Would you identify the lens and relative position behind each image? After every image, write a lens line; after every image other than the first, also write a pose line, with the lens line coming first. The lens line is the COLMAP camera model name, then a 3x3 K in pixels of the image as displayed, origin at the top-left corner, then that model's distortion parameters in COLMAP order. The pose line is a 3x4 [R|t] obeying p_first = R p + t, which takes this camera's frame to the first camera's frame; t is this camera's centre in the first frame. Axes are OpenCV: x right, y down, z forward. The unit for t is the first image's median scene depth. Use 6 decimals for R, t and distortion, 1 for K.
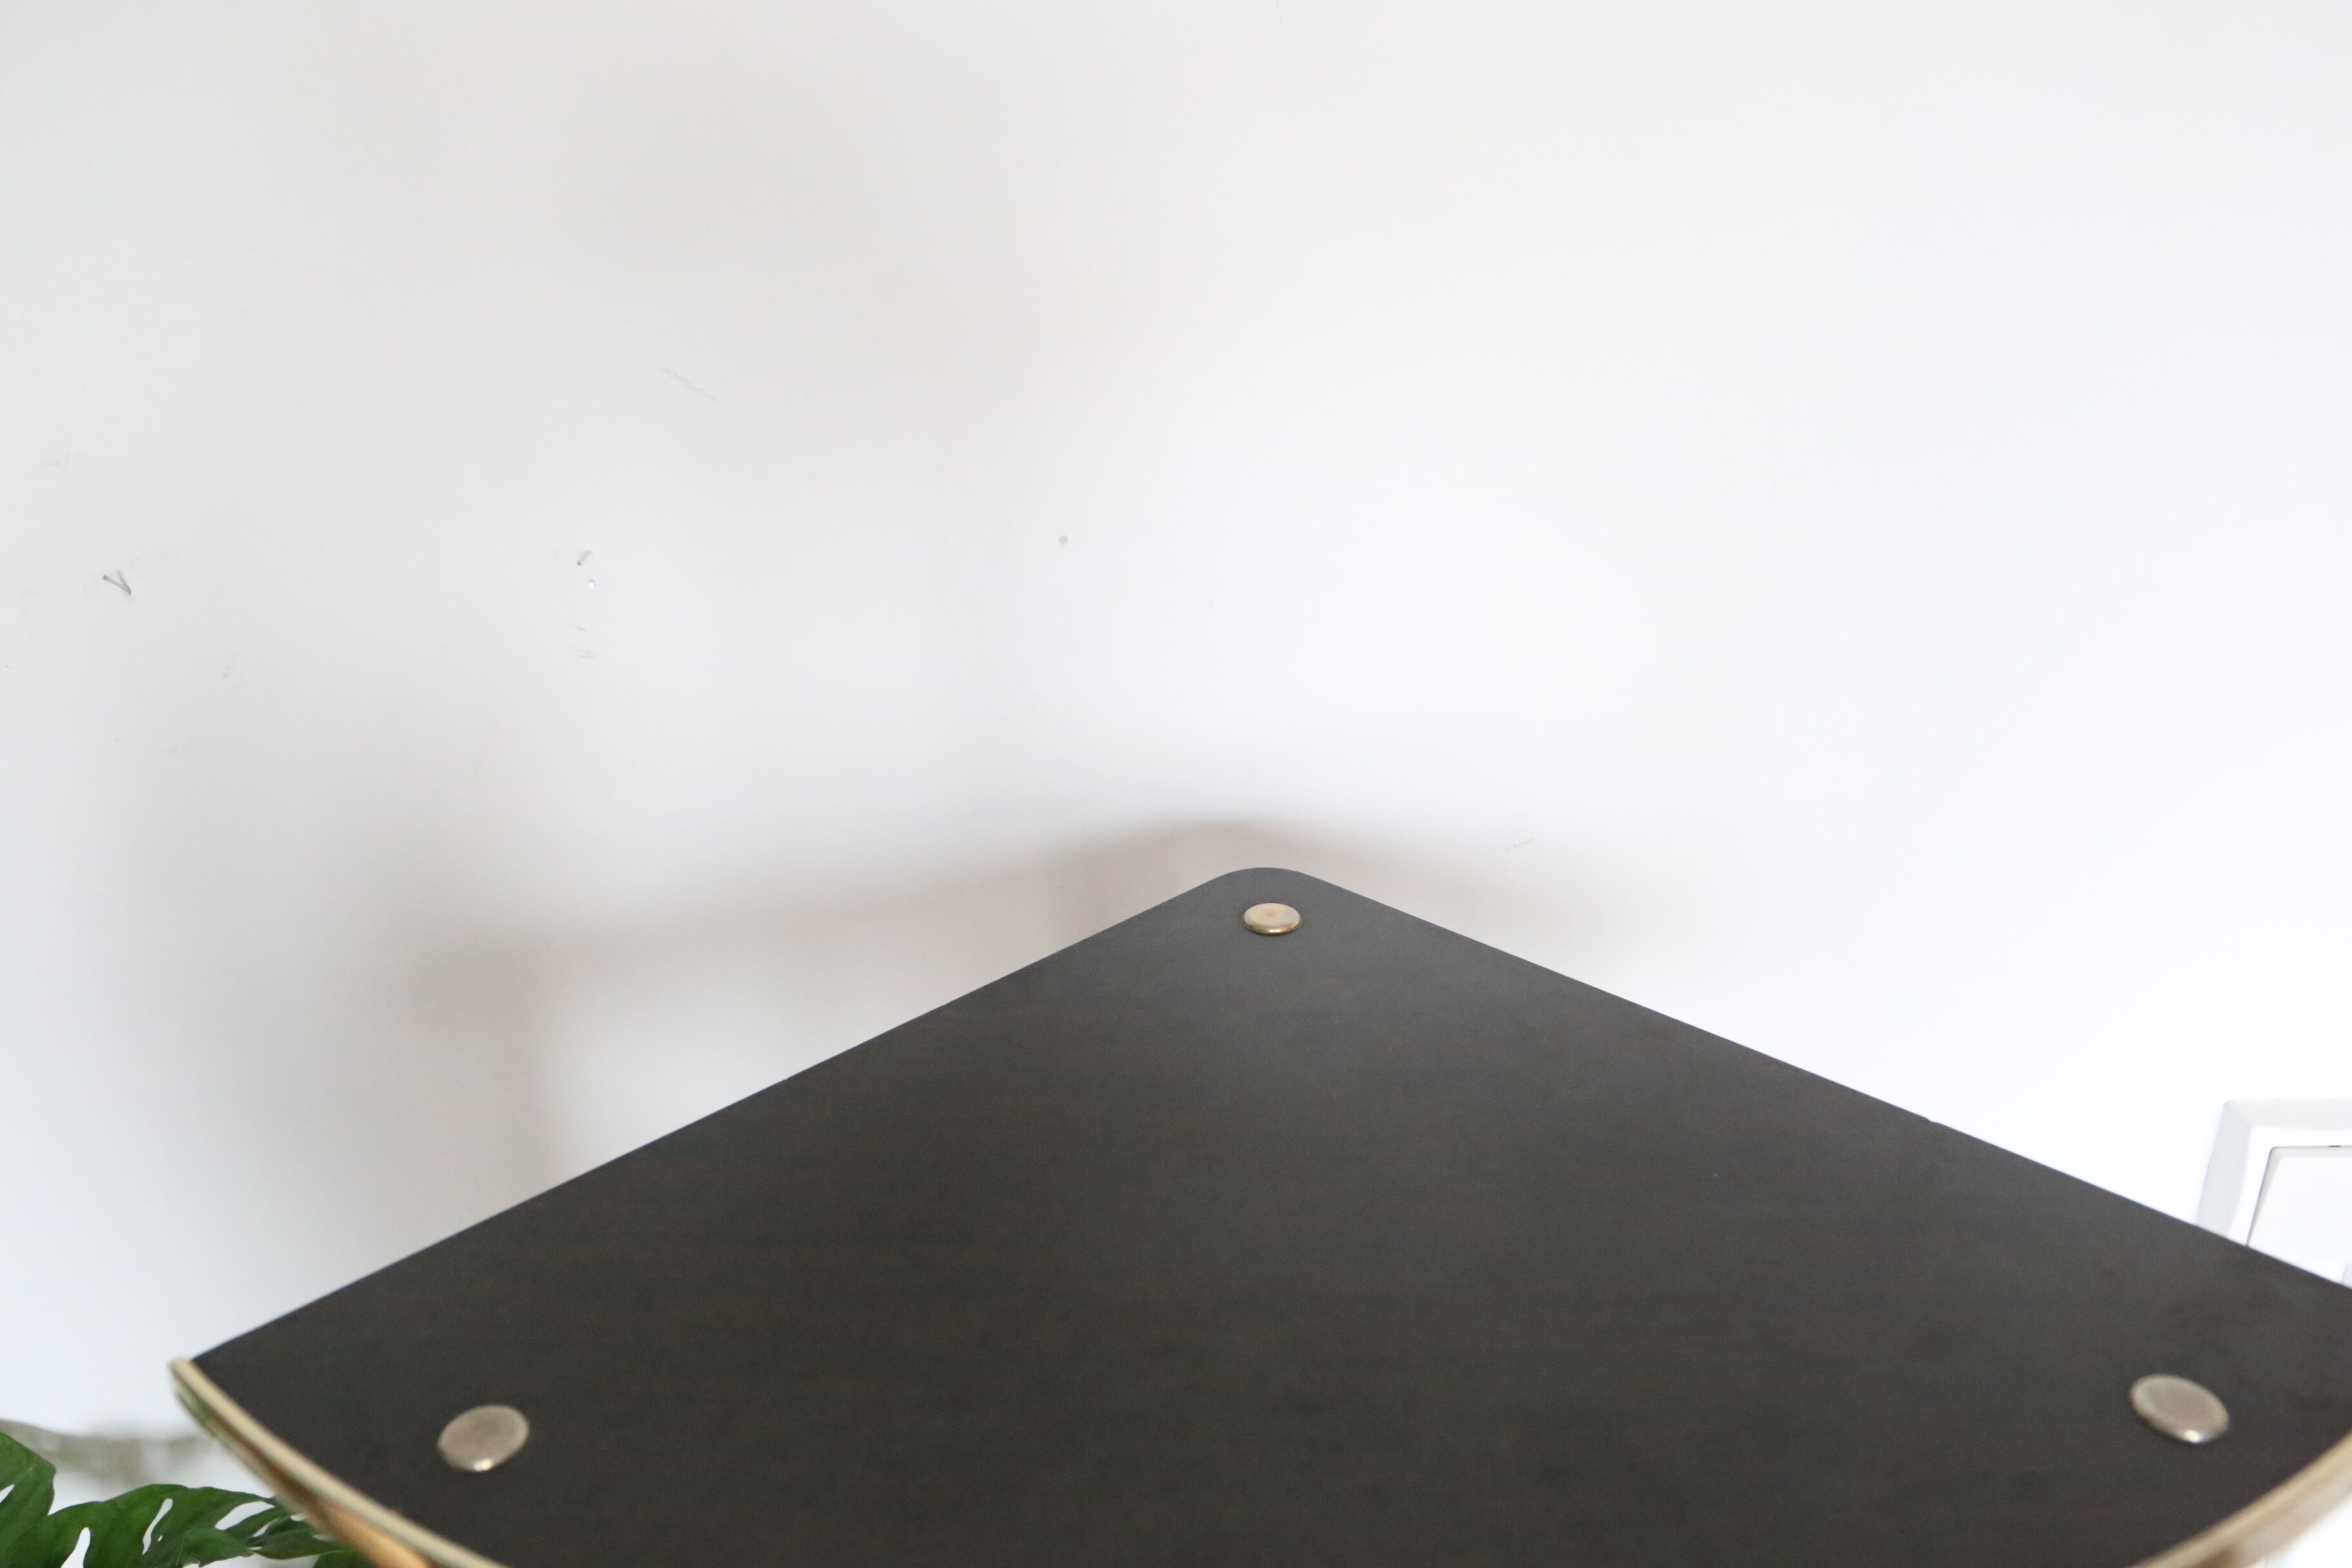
lens RADIAL K [[1982.7, 0, 1180.0], [0, 1982.7, 794.3], [0, 0, 1]] dist [0.004442, 0.034191]
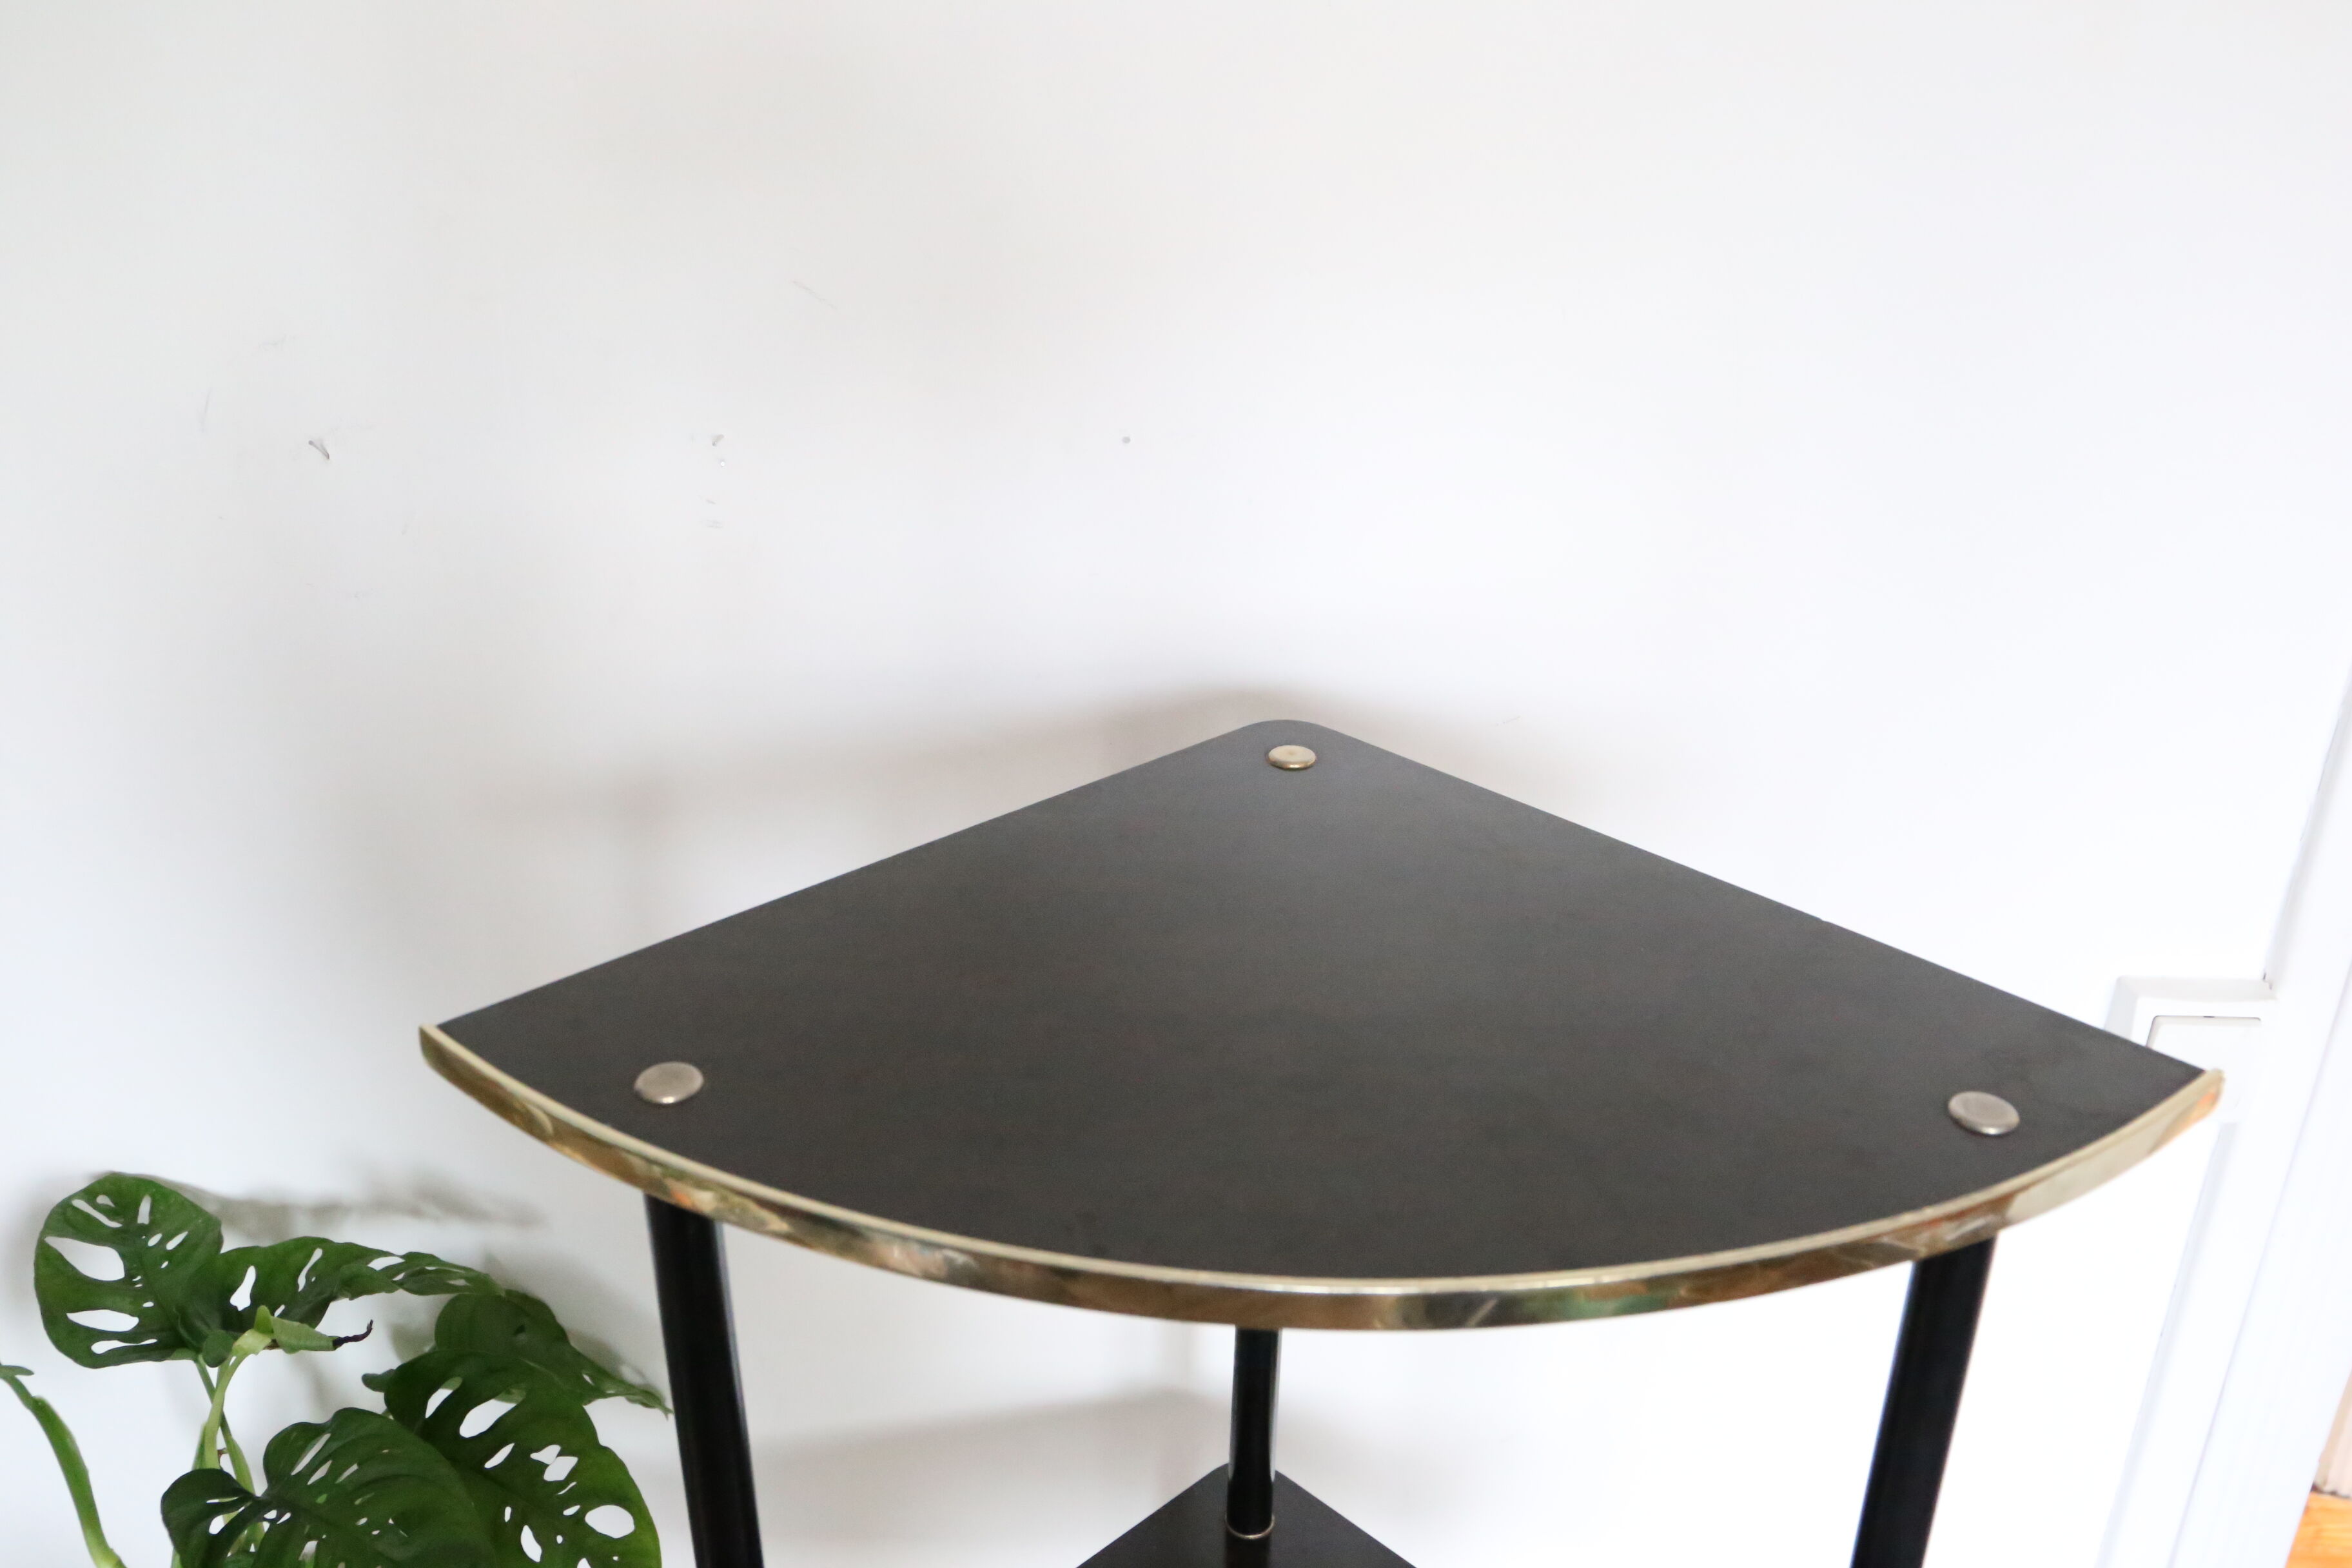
lens RADIAL K [[1982.7, 0, 1166.7], [0, 1982.7, 794.8], [0, 0, 1]] dist [0.004442, 0.034191]
pose [[0.999071, 0.040066, -0.015843, -0.007263], [-0.039825, 0.999090, 0.015283, 0.055442], [0.016441, -0.014638, 0.999758, -0.152835]]
